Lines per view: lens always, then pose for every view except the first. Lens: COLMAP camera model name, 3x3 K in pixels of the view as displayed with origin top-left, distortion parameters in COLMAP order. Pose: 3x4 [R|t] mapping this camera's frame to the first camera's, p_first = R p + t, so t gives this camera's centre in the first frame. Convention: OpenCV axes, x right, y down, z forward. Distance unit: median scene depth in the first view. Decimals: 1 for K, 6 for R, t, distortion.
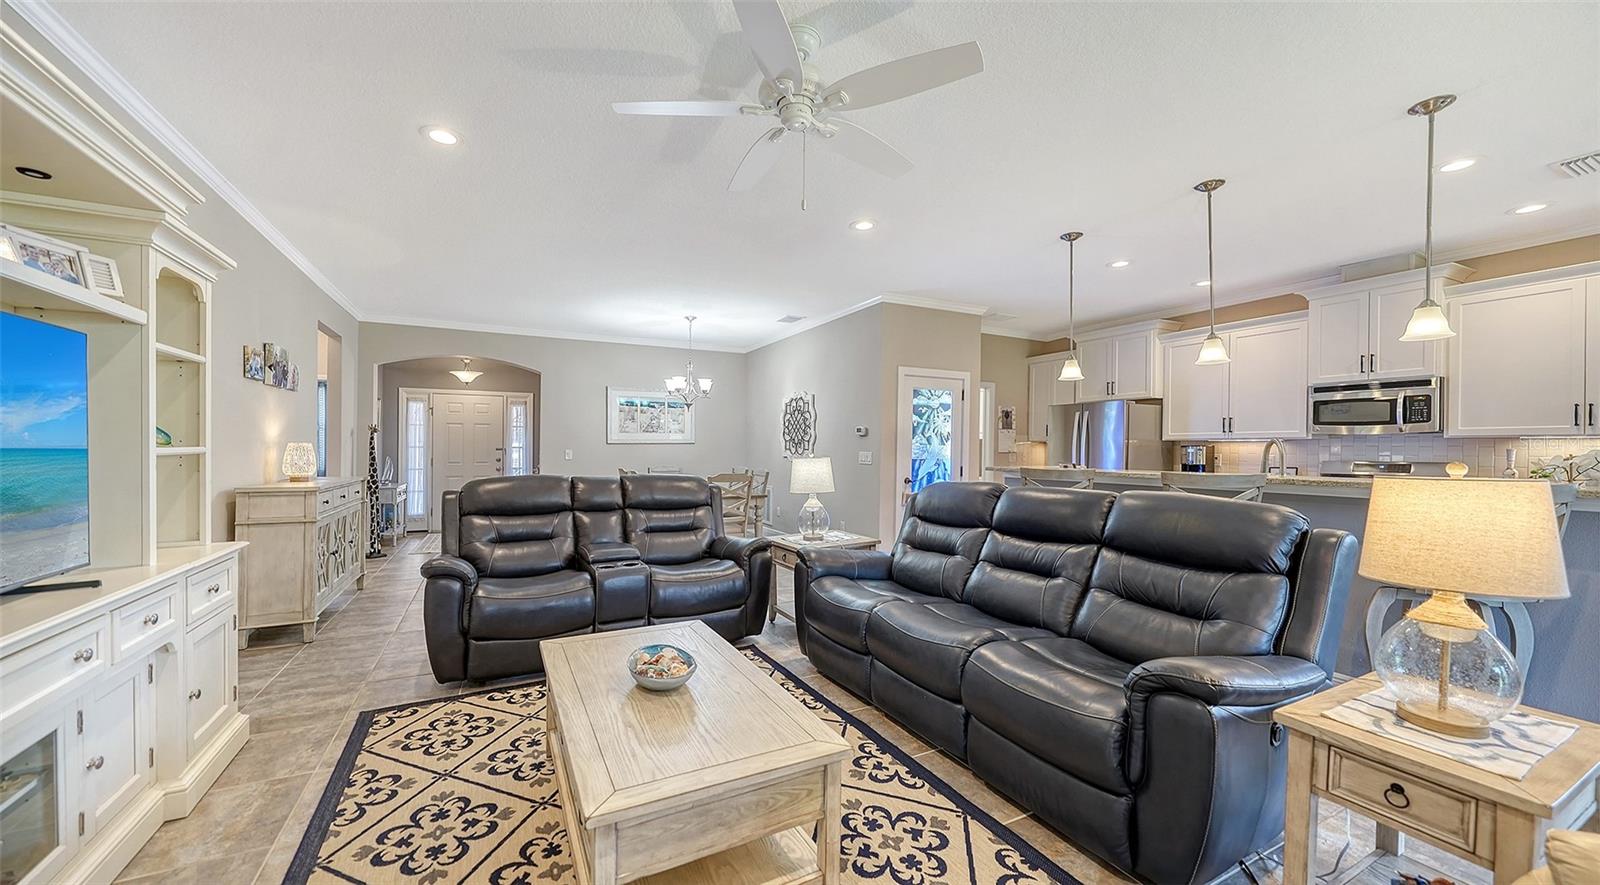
lens RADIAL K [[565.5, 0, 799.7], [0, 565.5, 457.2], [0, 0, 1]] dist [-0.005091, 0.000077]
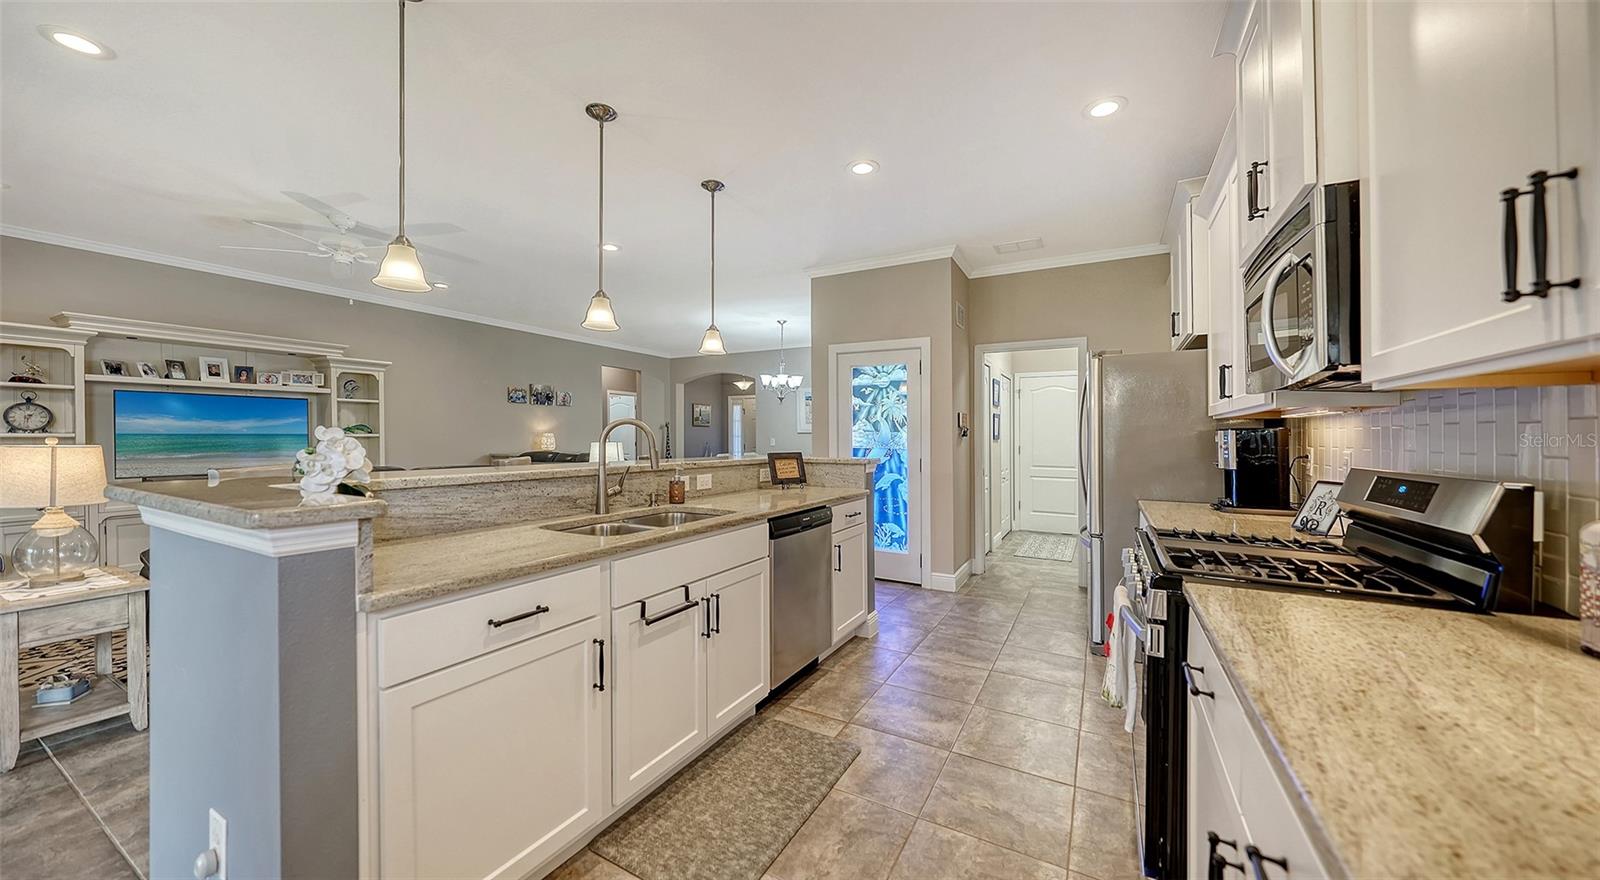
lens RADIAL K [[565.5, 0, 774.1], [0, 565.5, 436.8], [0, 0, 1]] dist [-0.005091, 0.000077]
pose [[0.559468, -0.000606, -0.828851, 0.845406], [-0.016373, 0.999797, -0.011783, -0.002073], [0.828690, 0.020163, 0.559345, 0.410006]]
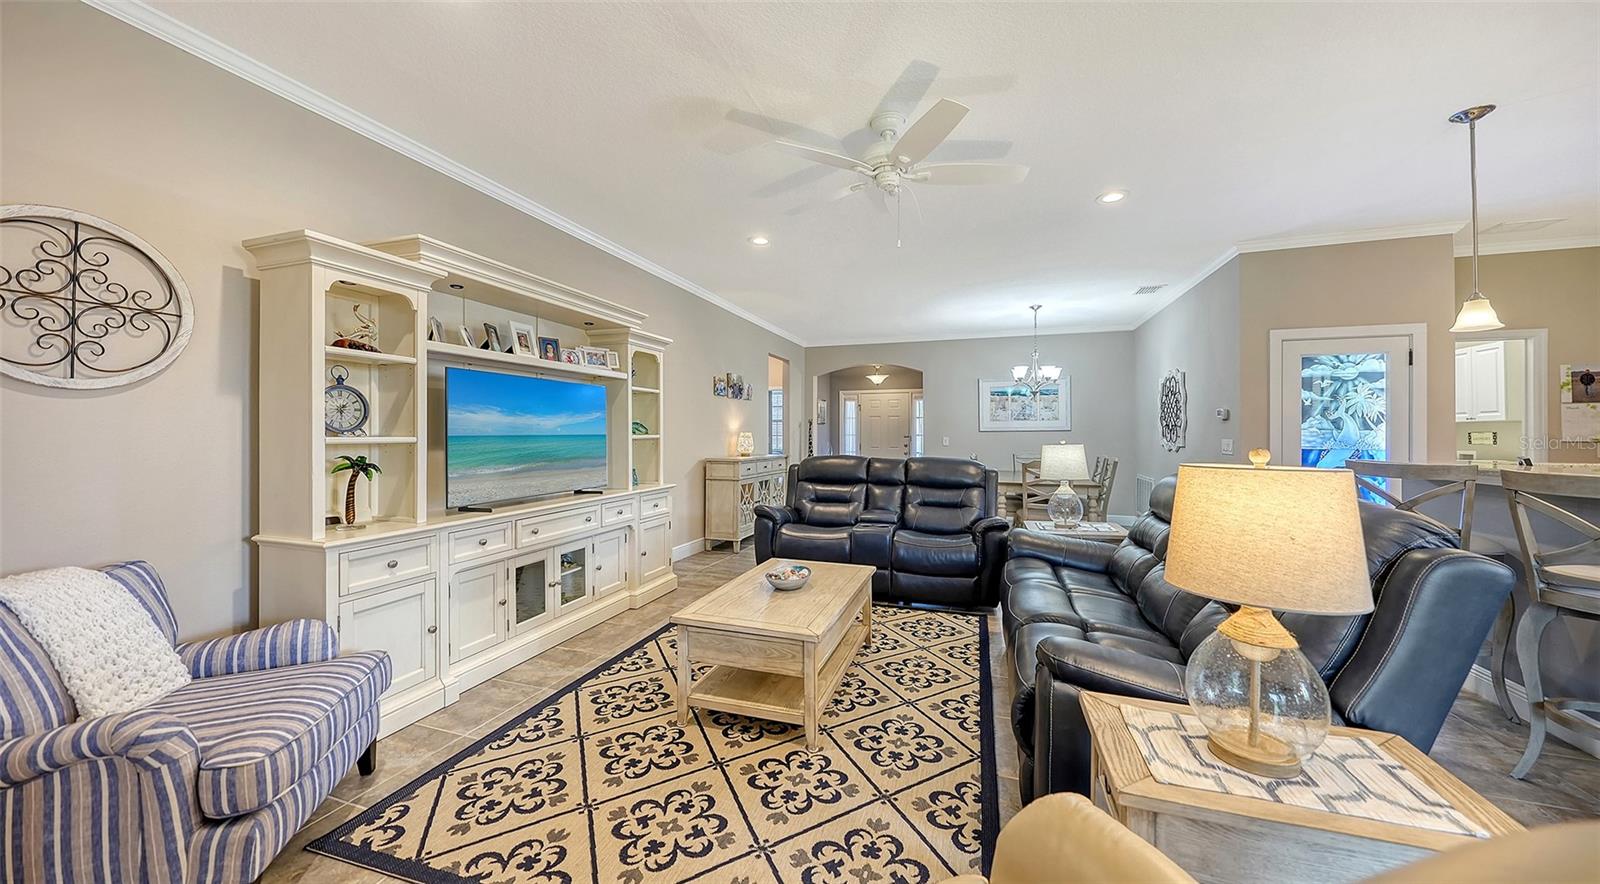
lens RADIAL K [[565.5, 0, 785.4], [0, 565.5, 433.8], [0, 0, 1]] dist [-0.005091, 0.000077]
pose [[0.687890, -0.003290, -0.725807, 0.268905], [-0.010777, 0.999833, -0.014746, 0.001398], [0.725735, 0.017966, 0.687740, -0.022387]]
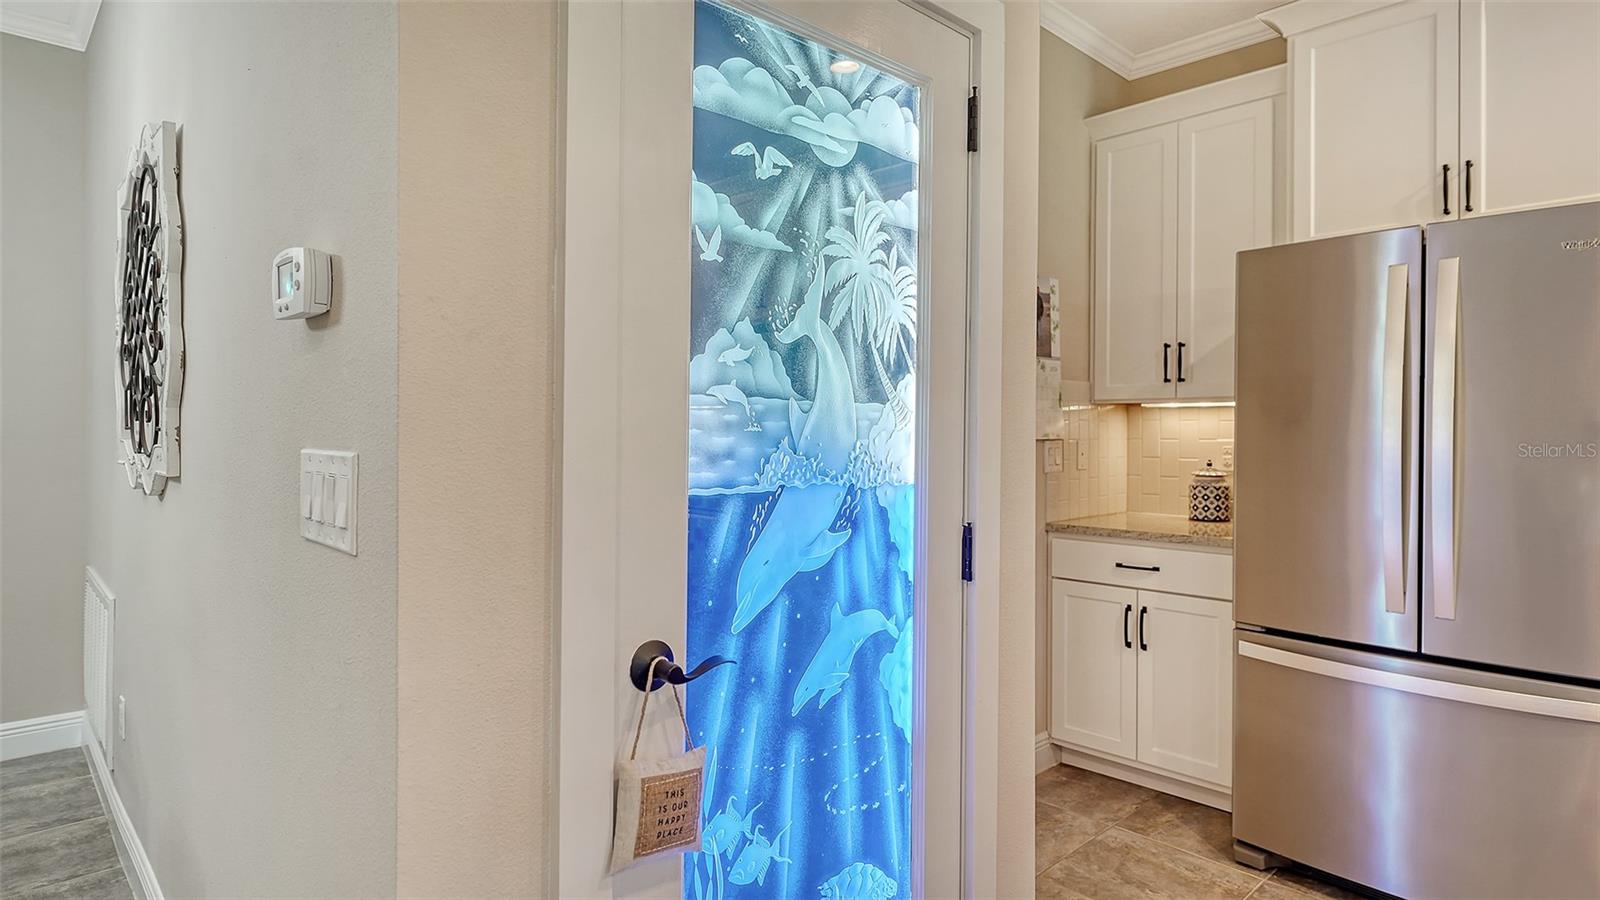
lens RADIAL K [[869.5, 0, 810.7], [0, 869.5, 420.1], [0, 0, 1]] dist [-0.000305, -0.000107]
pose [[0.955532, 0.000883, 0.294887, 0.163737], [0.006558, 0.999685, -0.024245, -0.010385], [-0.294815, 0.025101, 0.955225, 0.781061]]
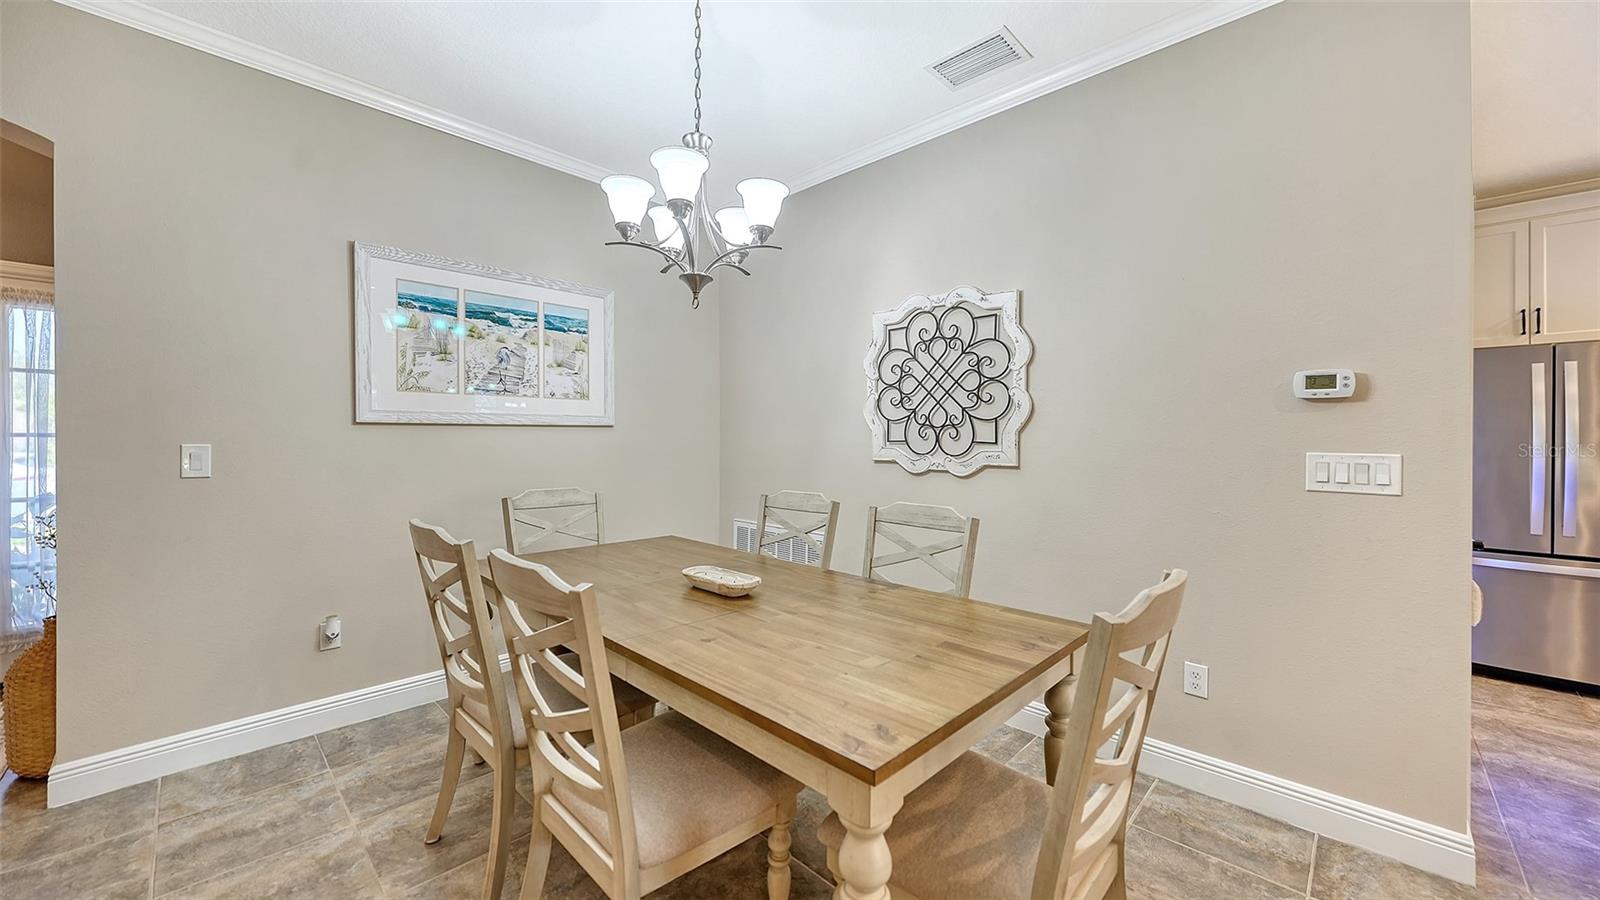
lens RADIAL K [[586.4, 0, 785.9], [0, 586.4, 442.5], [0, 0, 1]] dist [-0.001252, -0.000408]
pose [[0.952117, 0.003170, 0.305716, -0.295186], [0.000855, 0.999915, -0.013029, -0.011212], [-0.305731, 0.012666, 0.952034, 0.862376]]
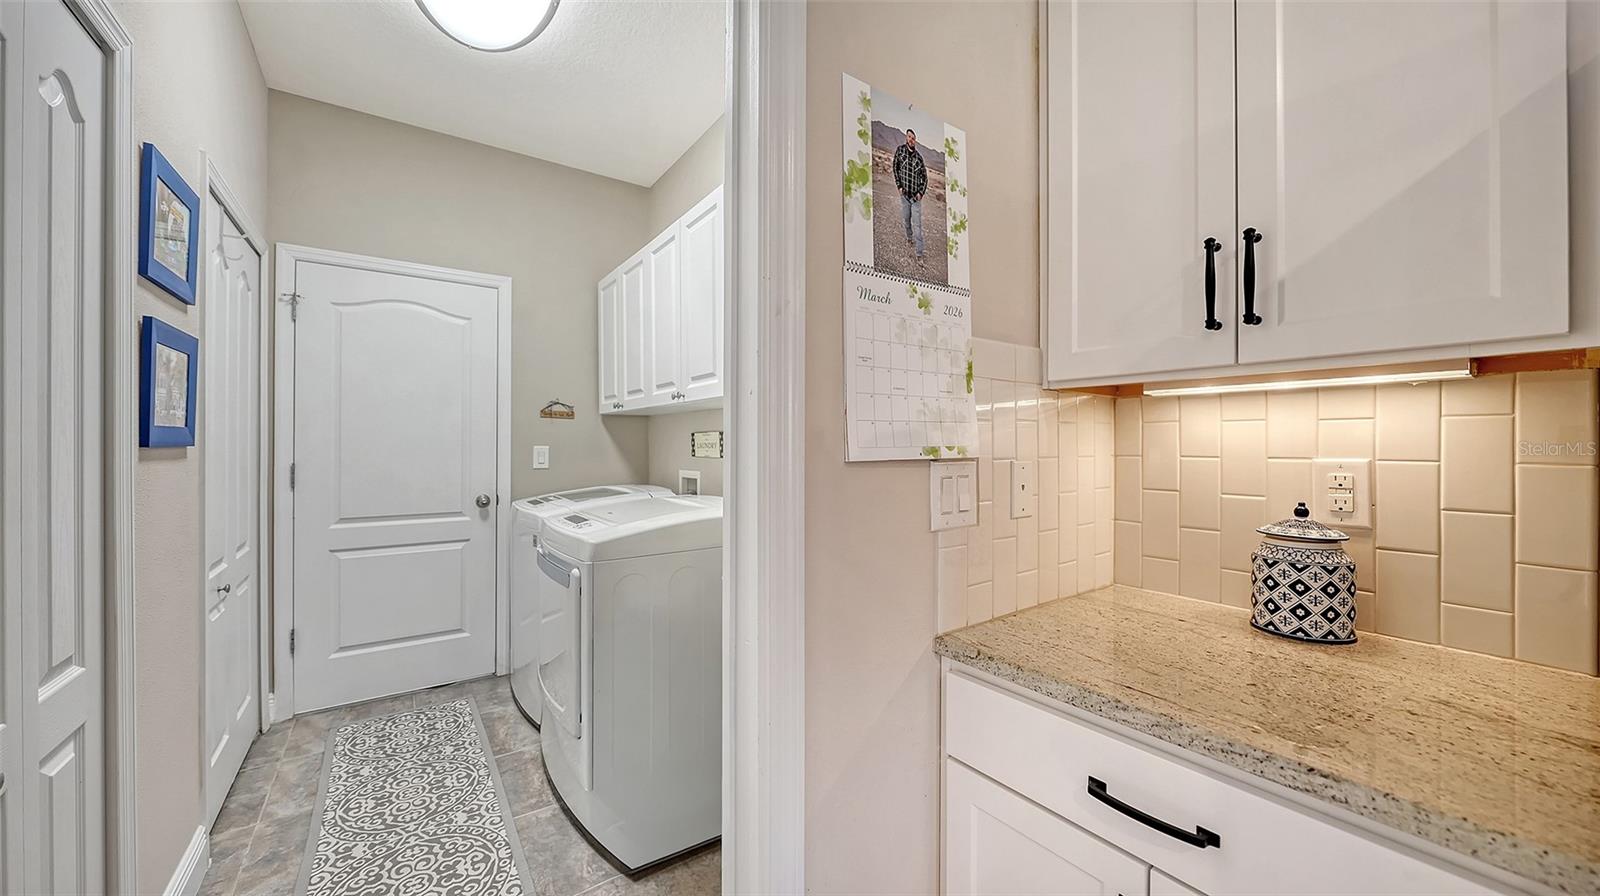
lens RADIAL K [[586.4, 0, 807.0], [0, 586.4, 439.3], [0, 0, 1]] dist [-0.001252, -0.000408]
pose [[0.985071, -0.003761, 0.172107, 0.403336], [0.007261, 0.999779, -0.019710, -0.013422], [-0.171995, 0.020666, 0.984881, 1.100404]]
